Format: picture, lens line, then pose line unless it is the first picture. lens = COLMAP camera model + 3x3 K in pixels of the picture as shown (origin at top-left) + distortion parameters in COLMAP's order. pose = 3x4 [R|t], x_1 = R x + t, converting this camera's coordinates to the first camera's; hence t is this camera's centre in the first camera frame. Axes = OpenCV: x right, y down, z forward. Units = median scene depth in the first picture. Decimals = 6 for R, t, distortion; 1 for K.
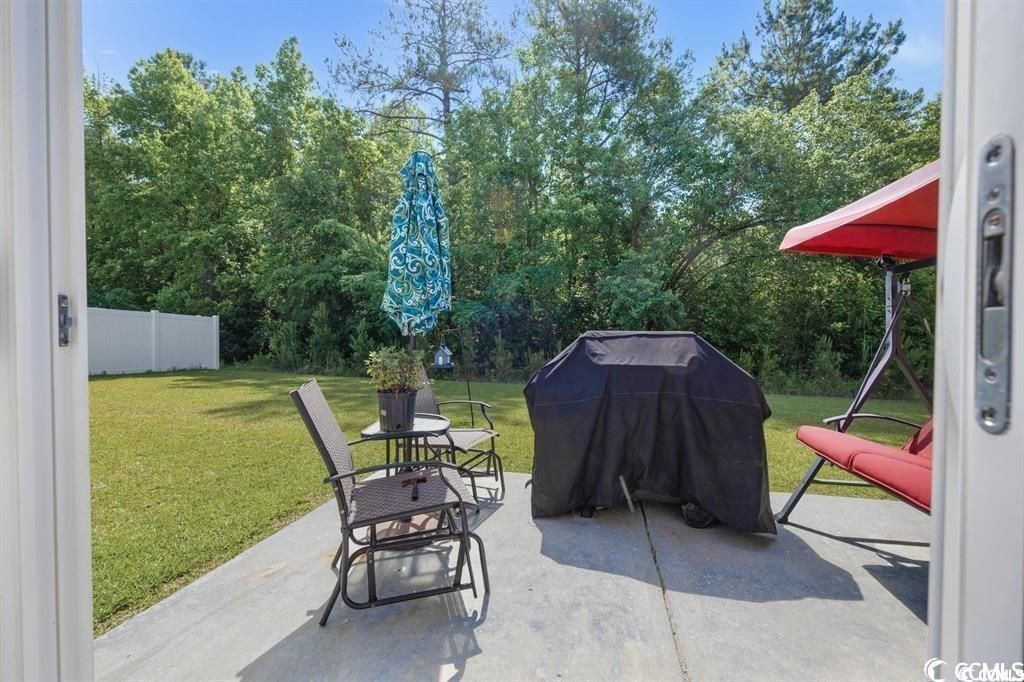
lens RADIAL K [[404.2, 0, 507.0], [0, 404.2, 344.4], [0, 0, 1]] dist [0.010532, 0.000075]
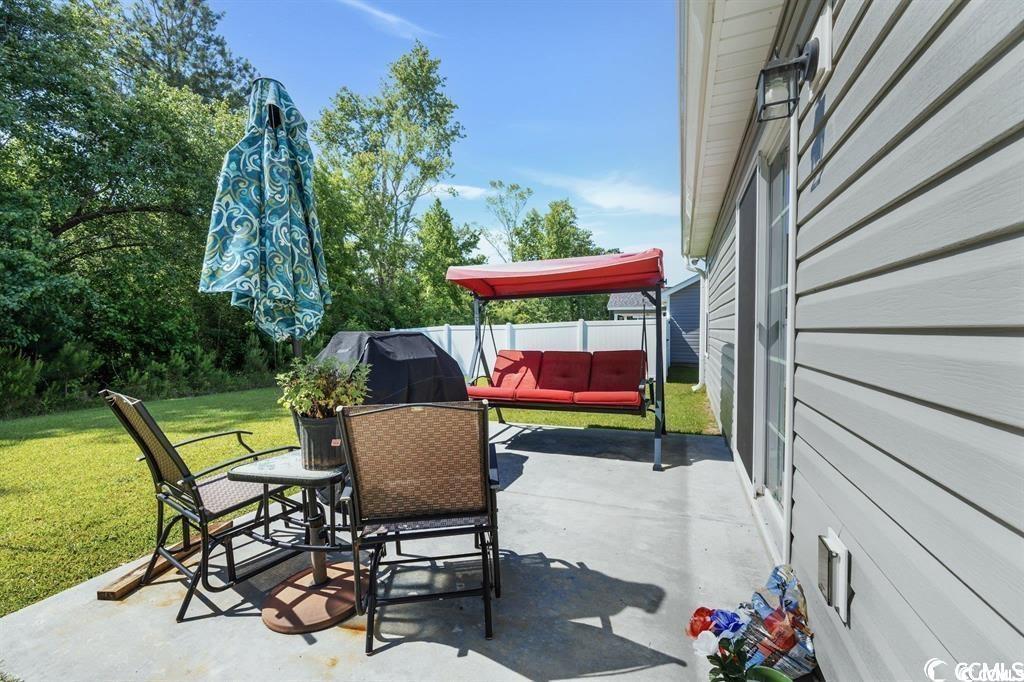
lens RADIAL K [[404.2, 0, 507.0], [0, 404.2, 344.4], [0, 0, 1]] dist [0.010532, 0.000075]
pose [[0.170398, -0.021057, 0.985150, -0.961682], [0.018192, 0.999668, 0.018221, -0.016836], [-0.985207, 0.014817, 0.170725, 0.546985]]
